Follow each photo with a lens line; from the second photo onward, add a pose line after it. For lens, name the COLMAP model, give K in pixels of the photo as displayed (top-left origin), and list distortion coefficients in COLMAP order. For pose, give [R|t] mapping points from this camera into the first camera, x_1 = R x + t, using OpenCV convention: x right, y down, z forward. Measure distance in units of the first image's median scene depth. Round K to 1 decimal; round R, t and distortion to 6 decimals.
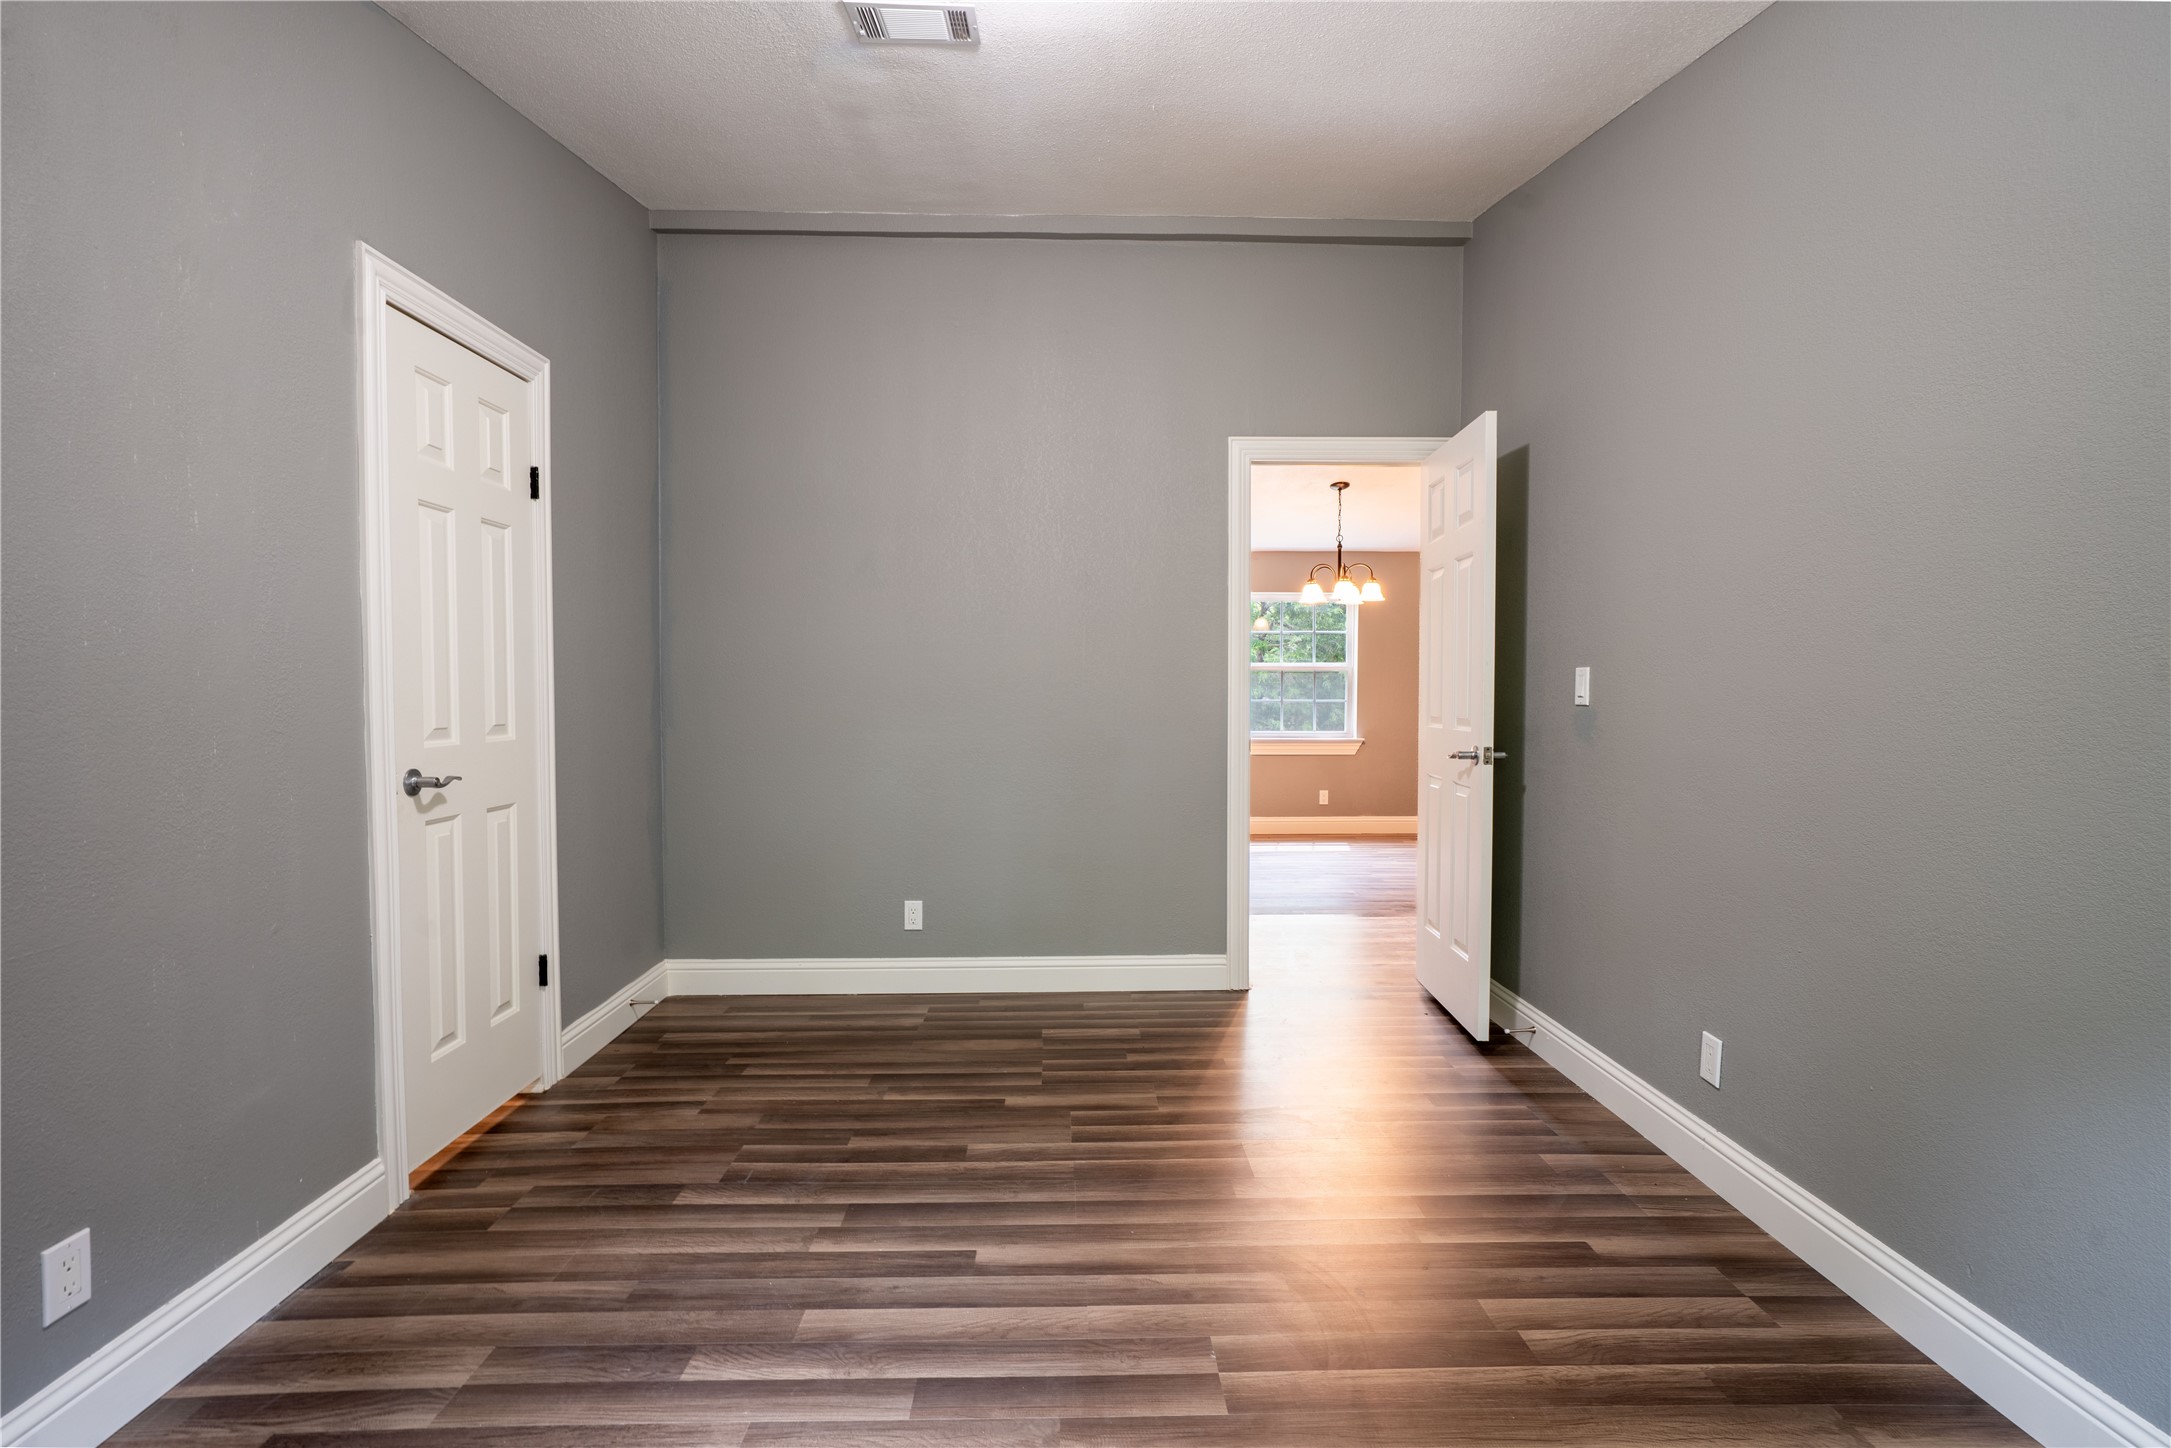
lens RADIAL K [[984.6, 0, 1071.9], [0, 984.6, 728.9], [0, 0, 1]] dist [0.001101, 0.000314]
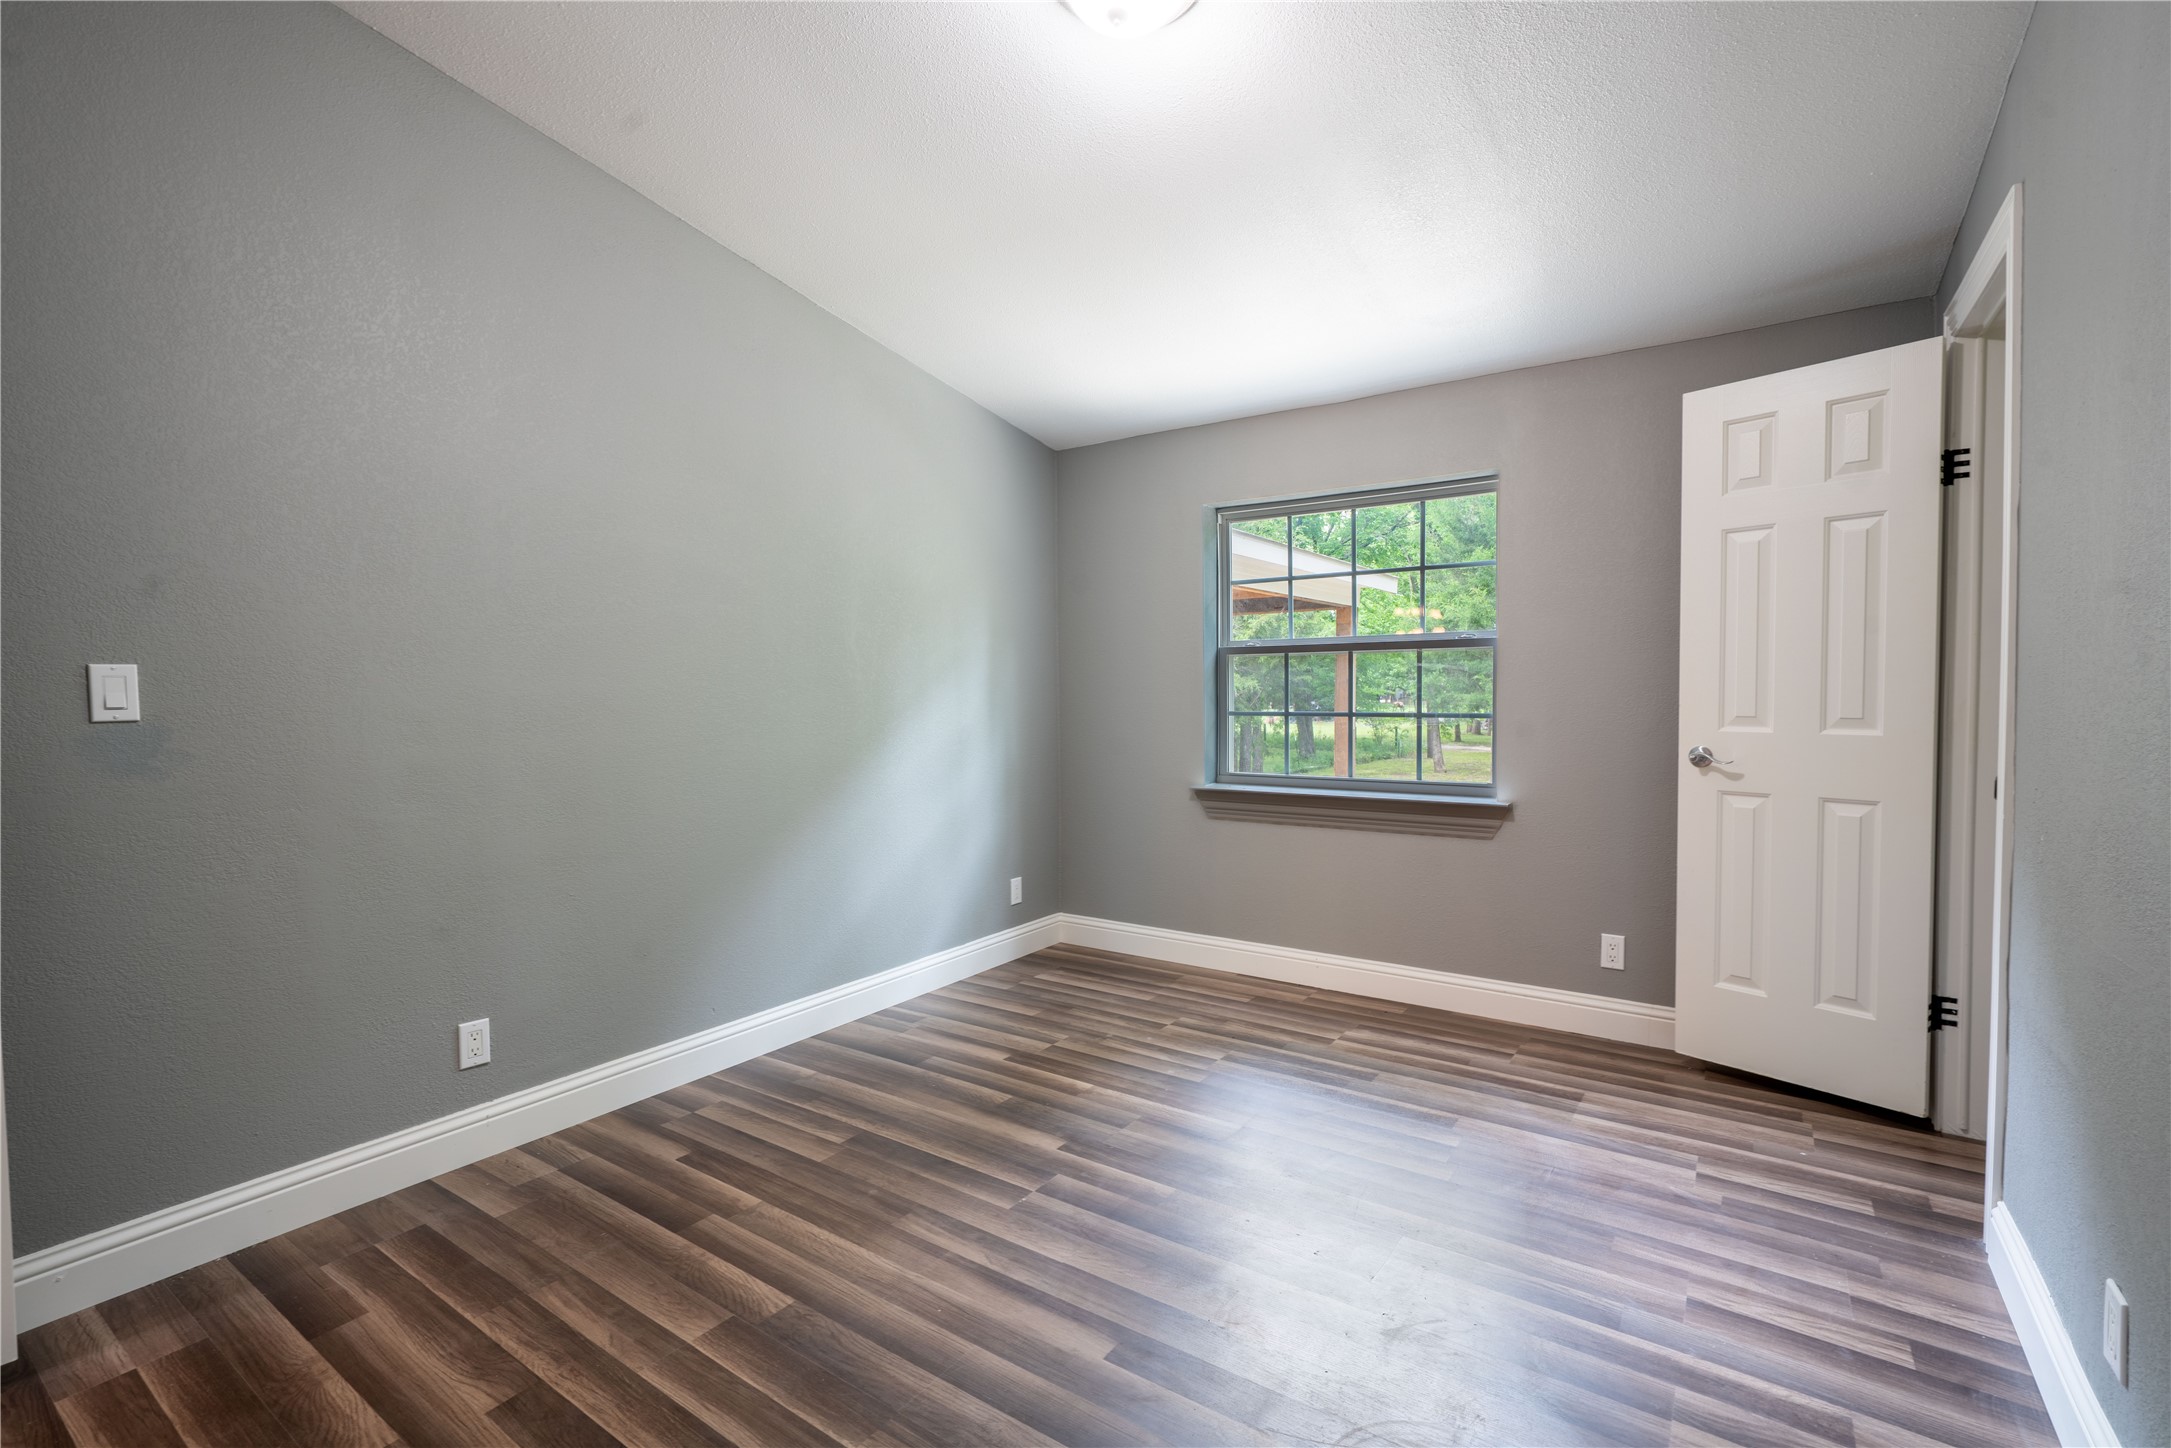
lens RADIAL K [[984.6, 0, 1094.5], [0, 984.6, 723.1], [0, 0, 1]] dist [0.001101, 0.000314]
pose [[-0.812355, -0.009011, 0.583093, -0.515576], [0.039877, 0.996682, 0.070958, -0.054854], [-0.581798, 0.080895, -0.809300, 1.483774]]
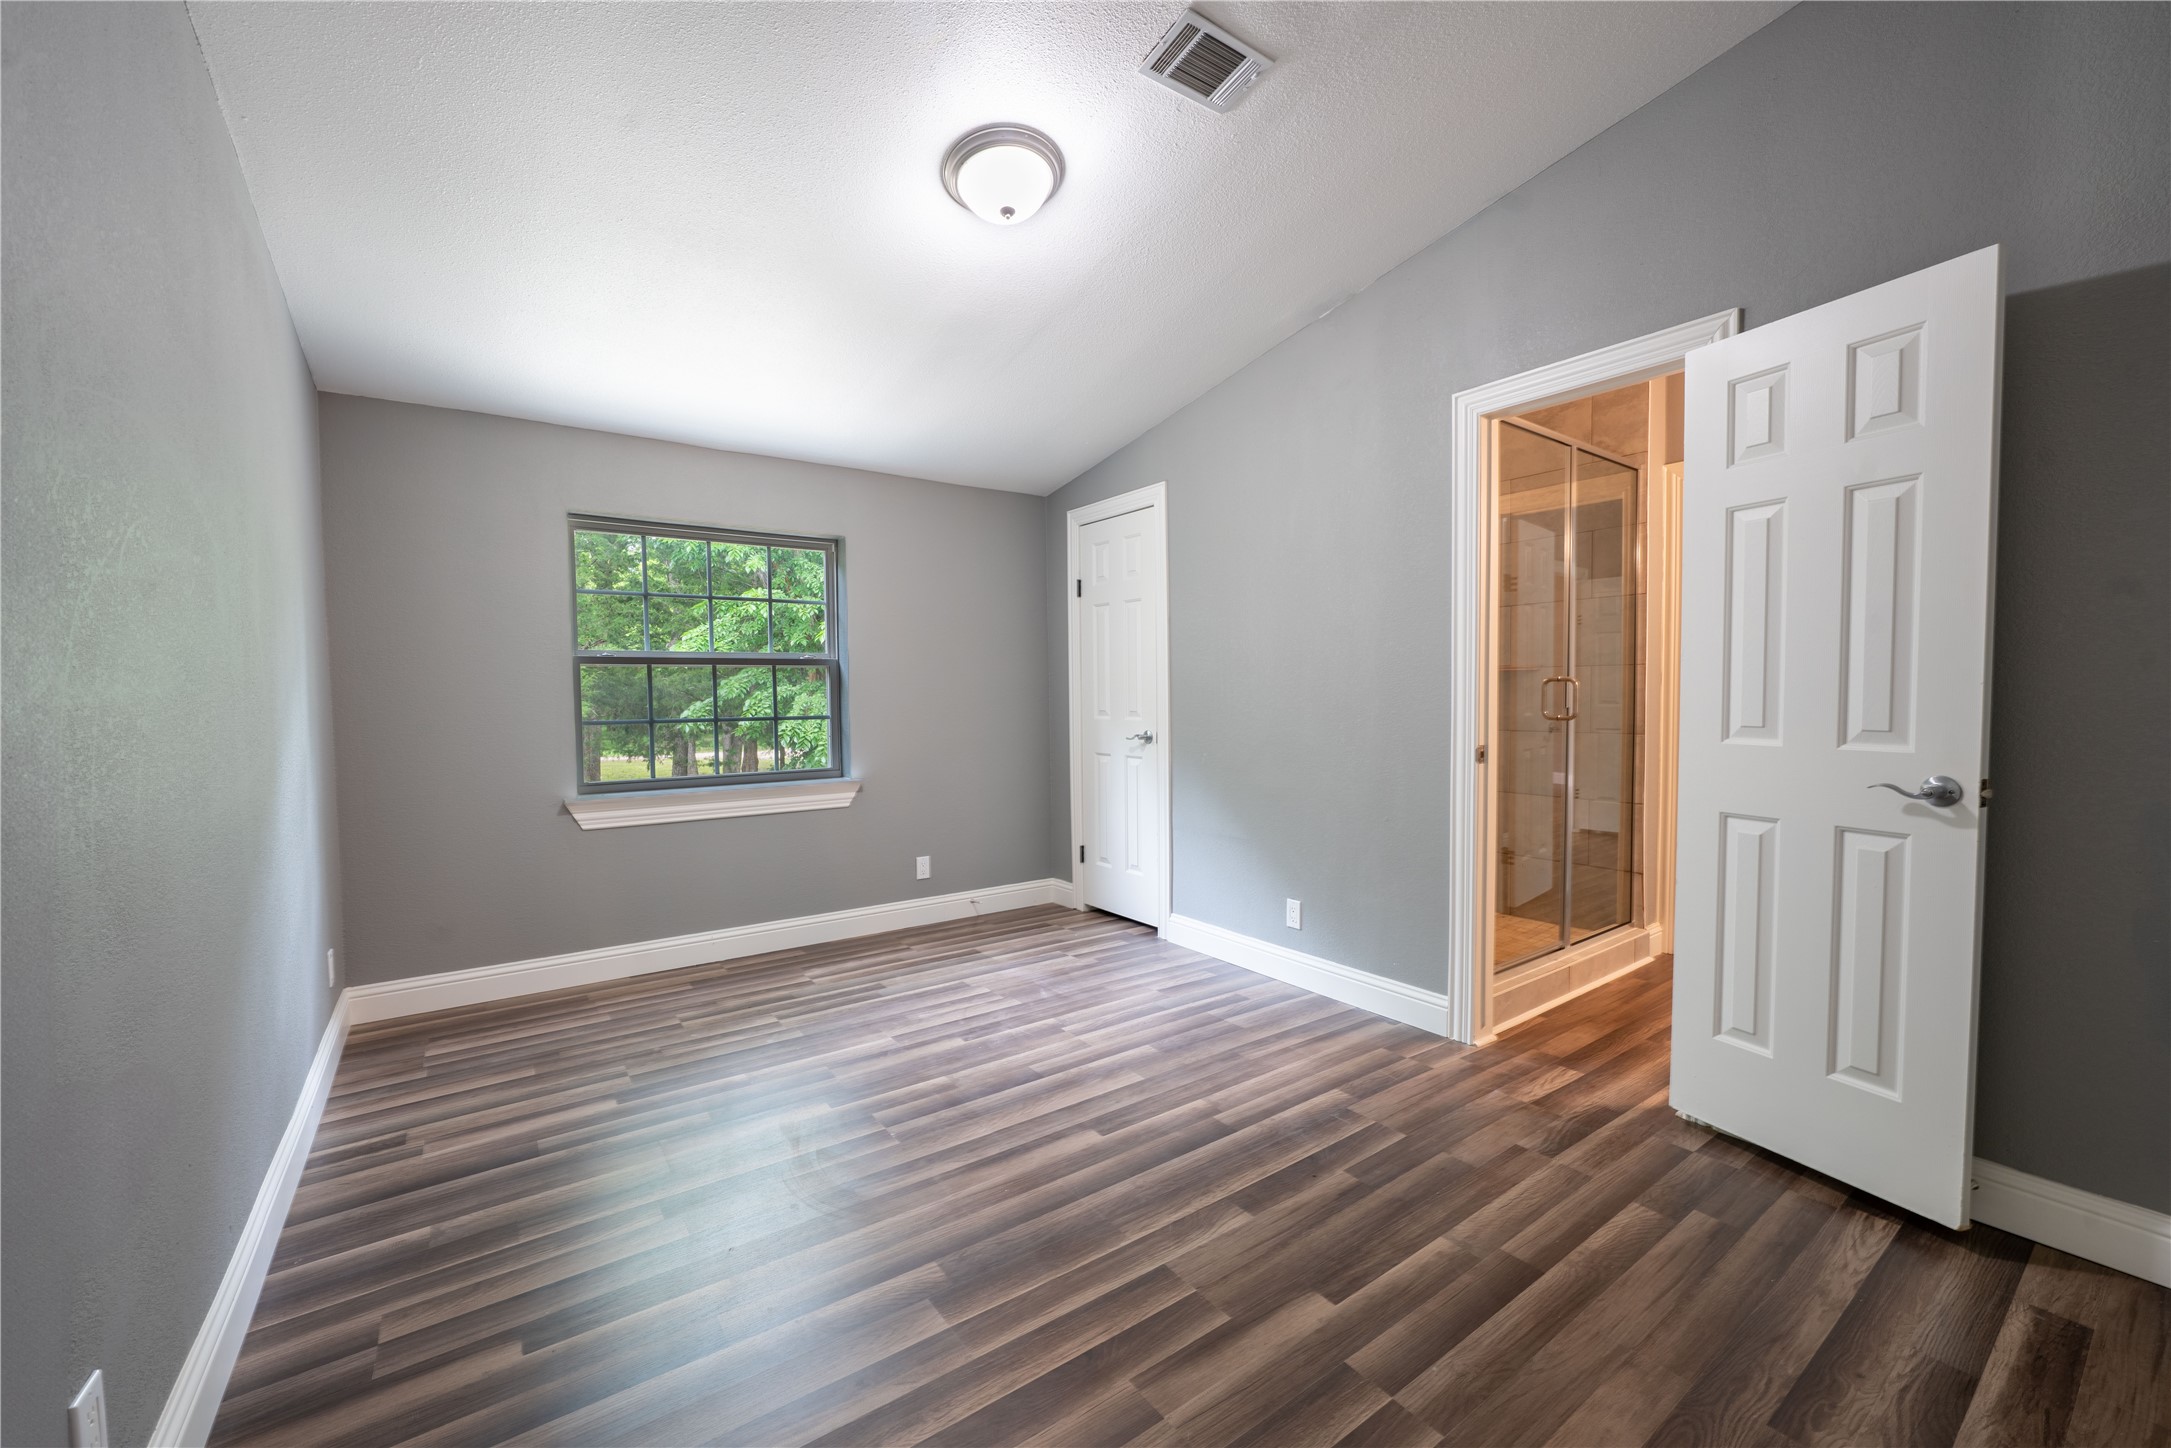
lens RADIAL K [[873.0, 0, 1077.8], [0, 873.0, 727.1], [0, 0, 1]] dist [-0.002088, -0.000722]
pose [[-0.821385, 0.034566, -0.569326, 0.495815], [-0.015644, 0.996421, 0.083067, -0.075236], [0.570160, 0.077136, -0.817904, 1.685855]]
